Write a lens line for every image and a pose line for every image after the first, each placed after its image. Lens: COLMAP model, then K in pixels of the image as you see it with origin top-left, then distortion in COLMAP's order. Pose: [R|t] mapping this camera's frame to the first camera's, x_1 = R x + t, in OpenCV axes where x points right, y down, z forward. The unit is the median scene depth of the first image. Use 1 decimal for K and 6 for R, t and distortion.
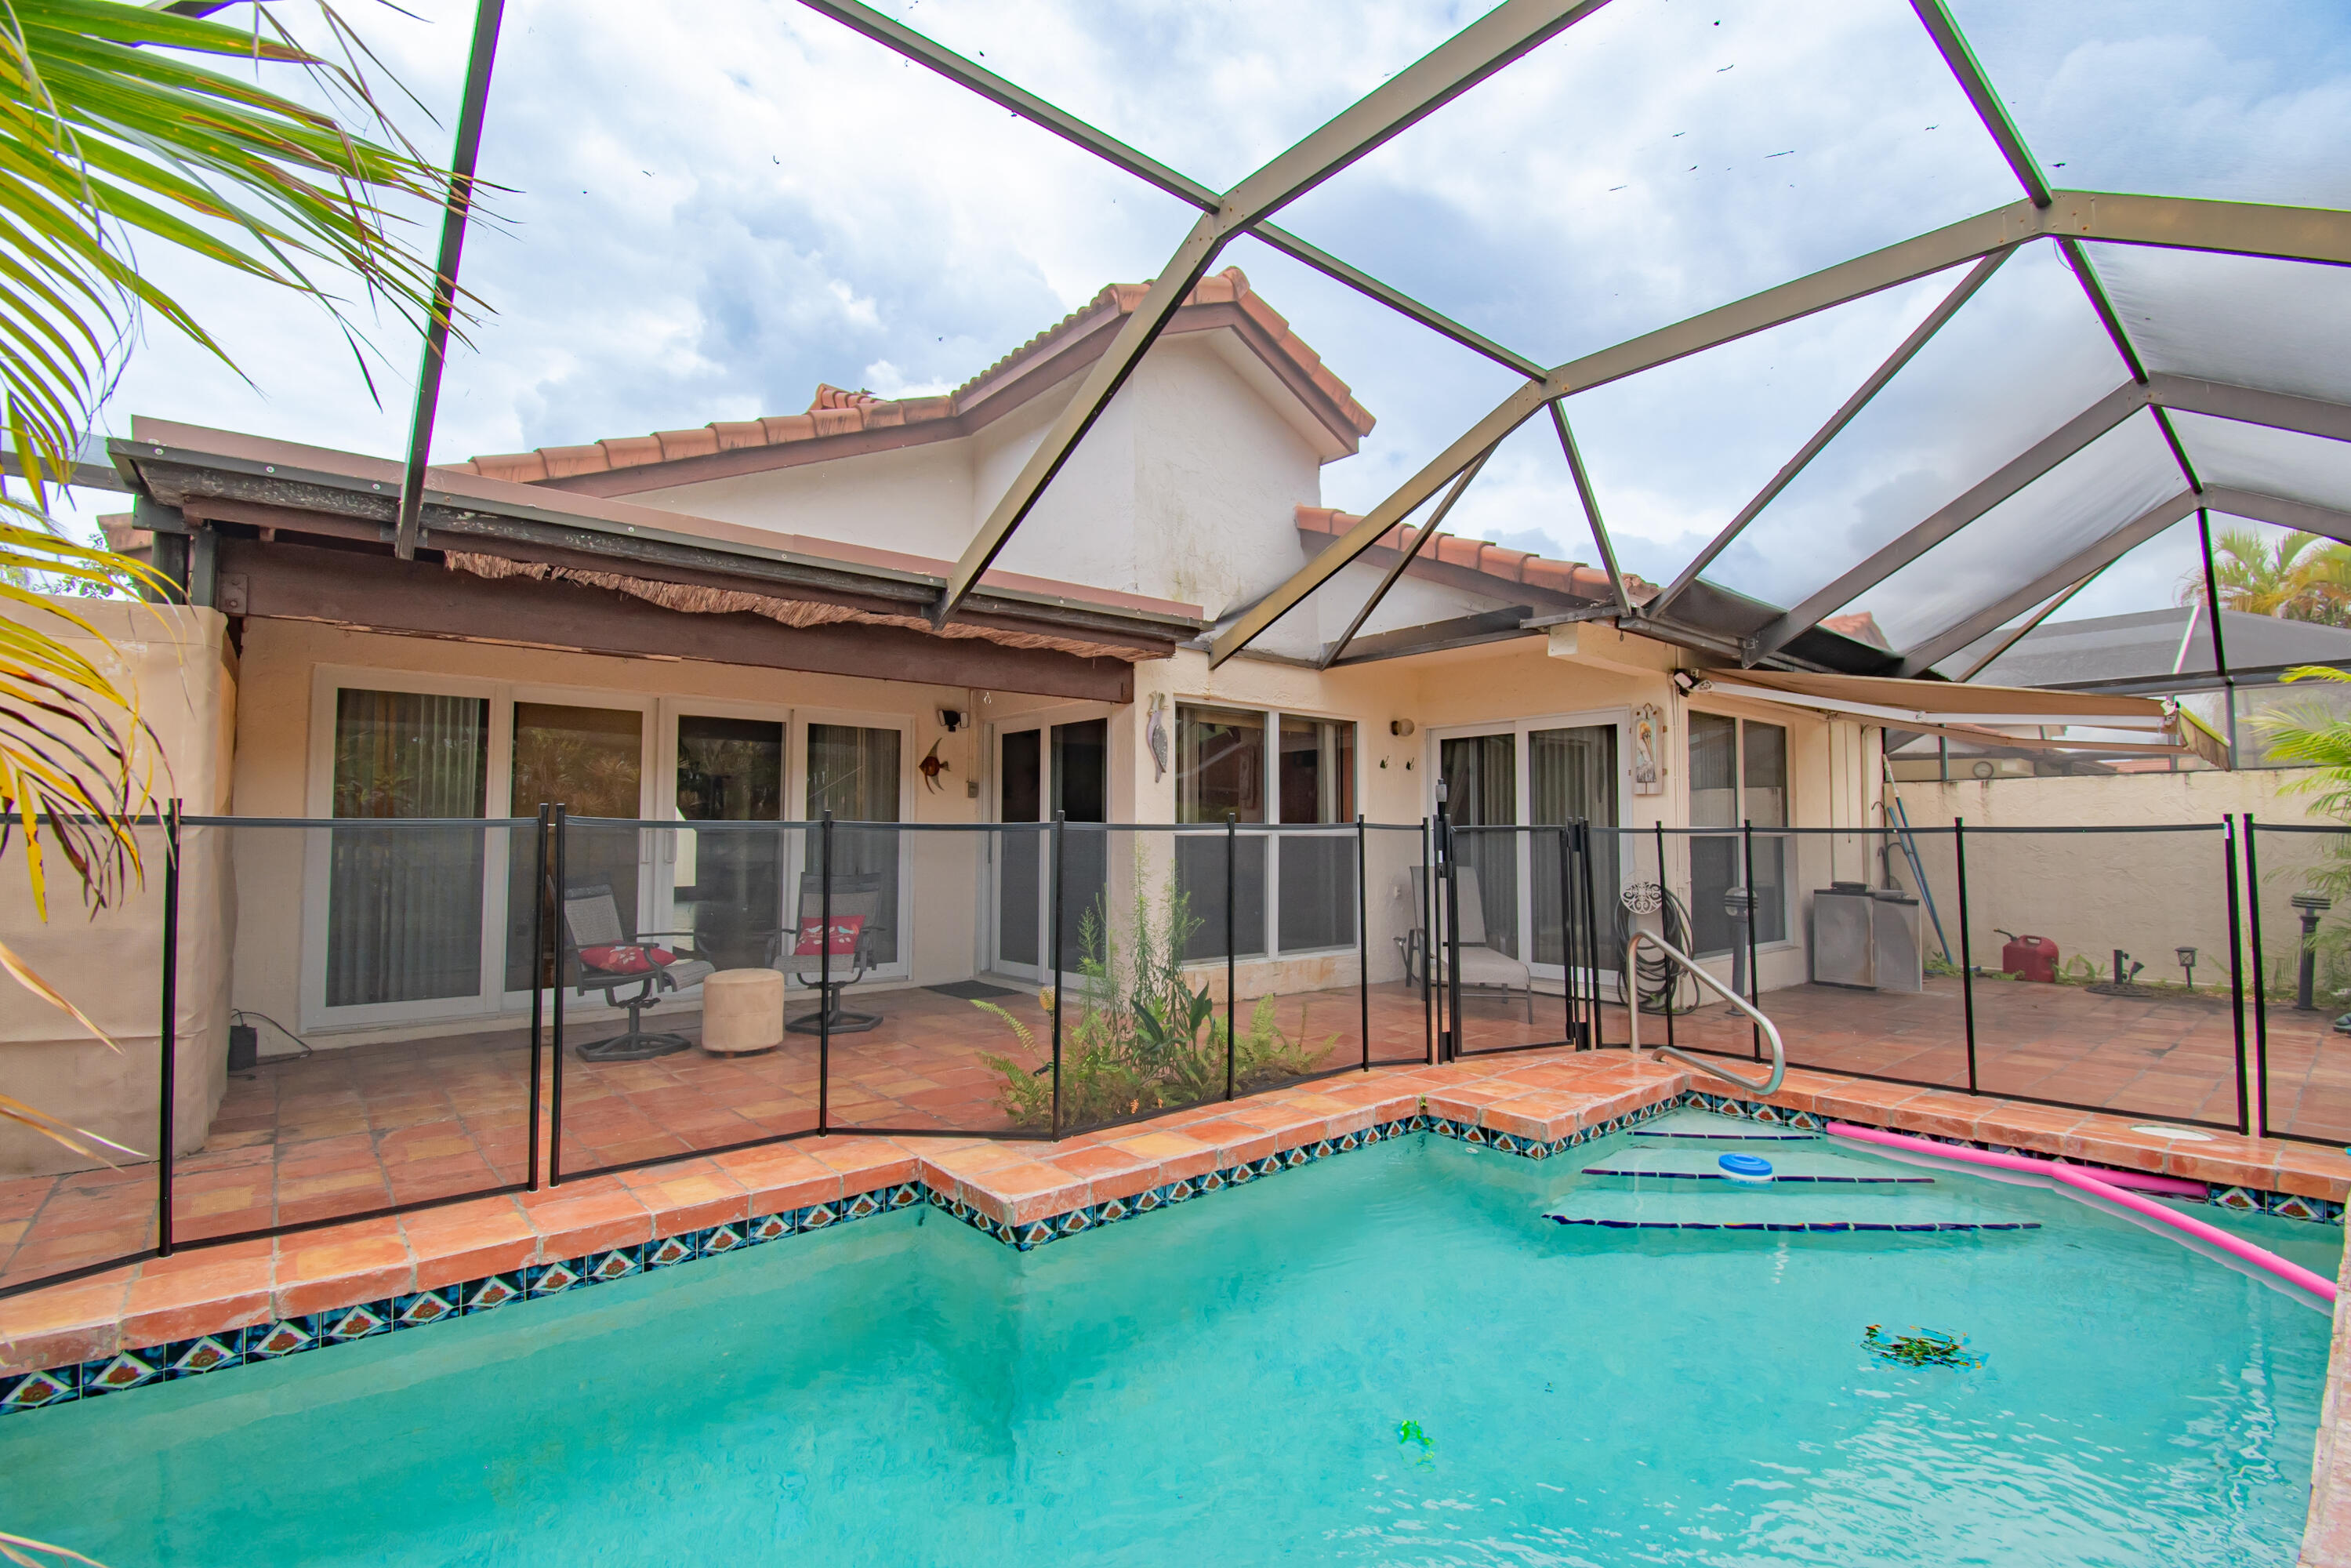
lens RADIAL K [[1055.6, 0, 1184.1], [0, 1055.6, 799.9], [0, 0, 1]] dist [-0.002357, -0.000544]
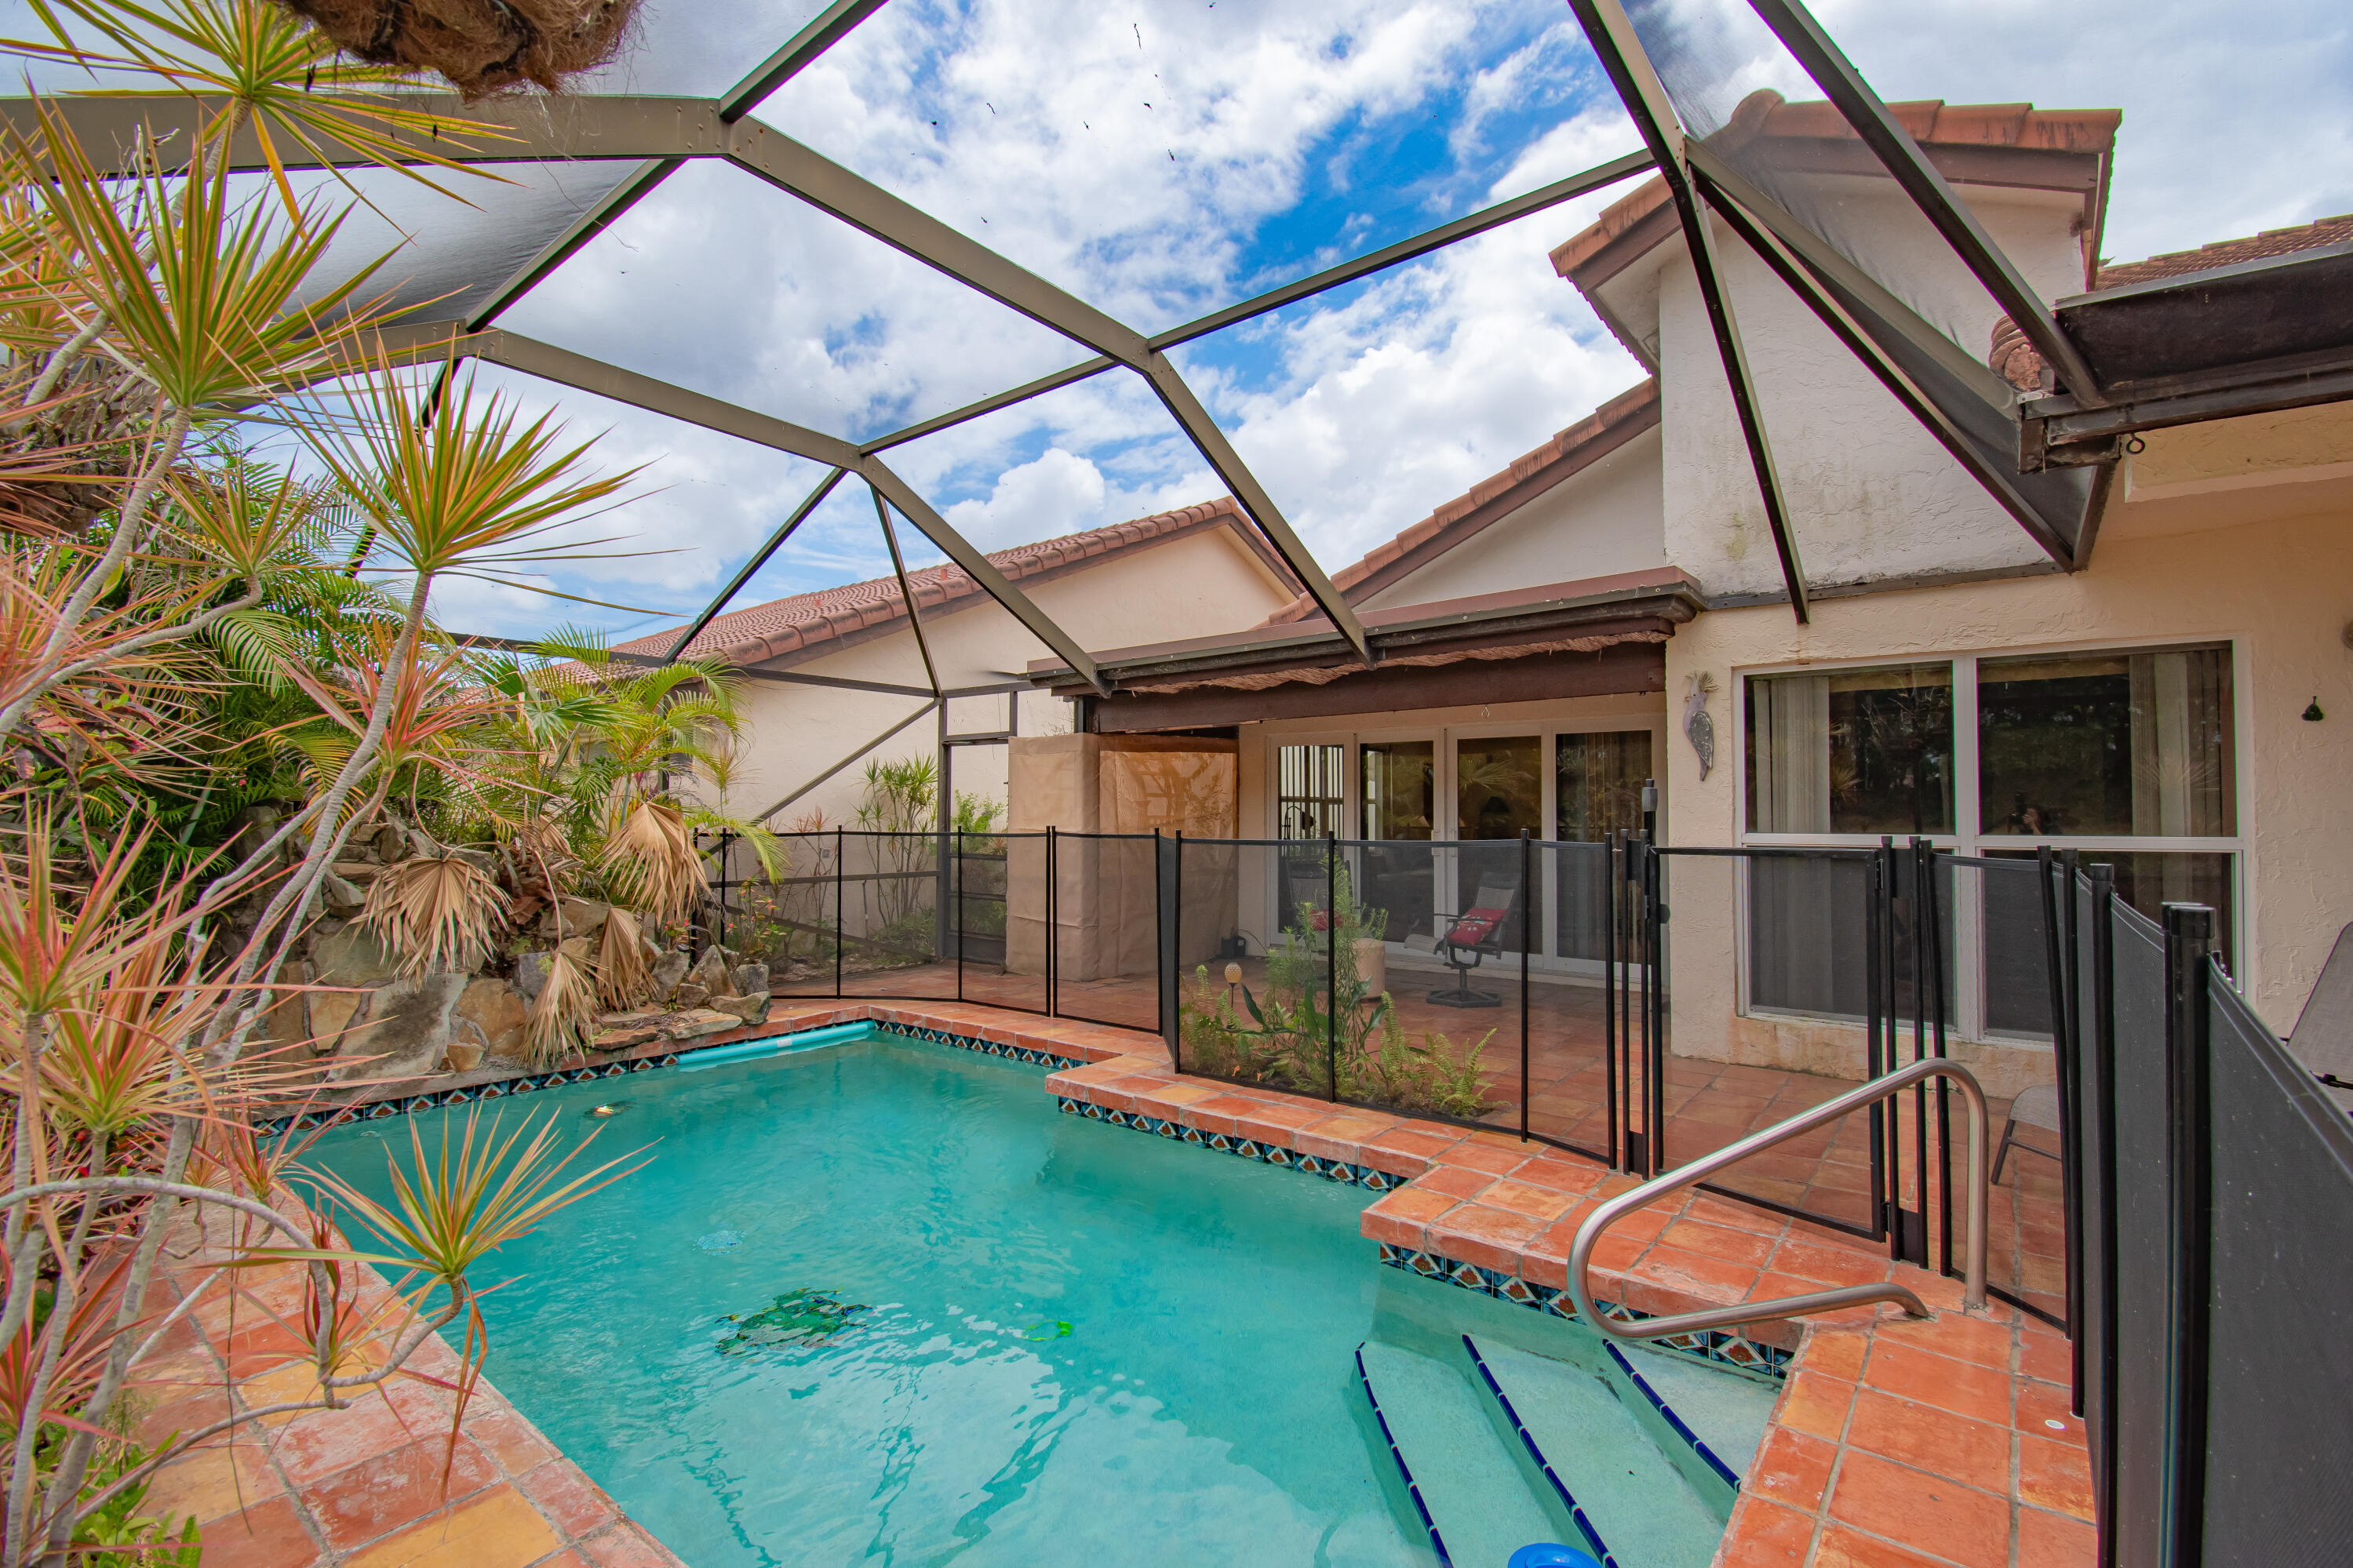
lens RADIAL K [[1056.3, 0, 1187.6], [0, 1056.3, 785.0], [0, 0, 1]] dist [-0.002357, -0.000544]
pose [[0.175785, -0.033351, -0.983864, 1.086021], [0.035147, 0.999001, -0.027585, -0.007167], [0.983801, -0.029730, 0.176781, 0.696916]]
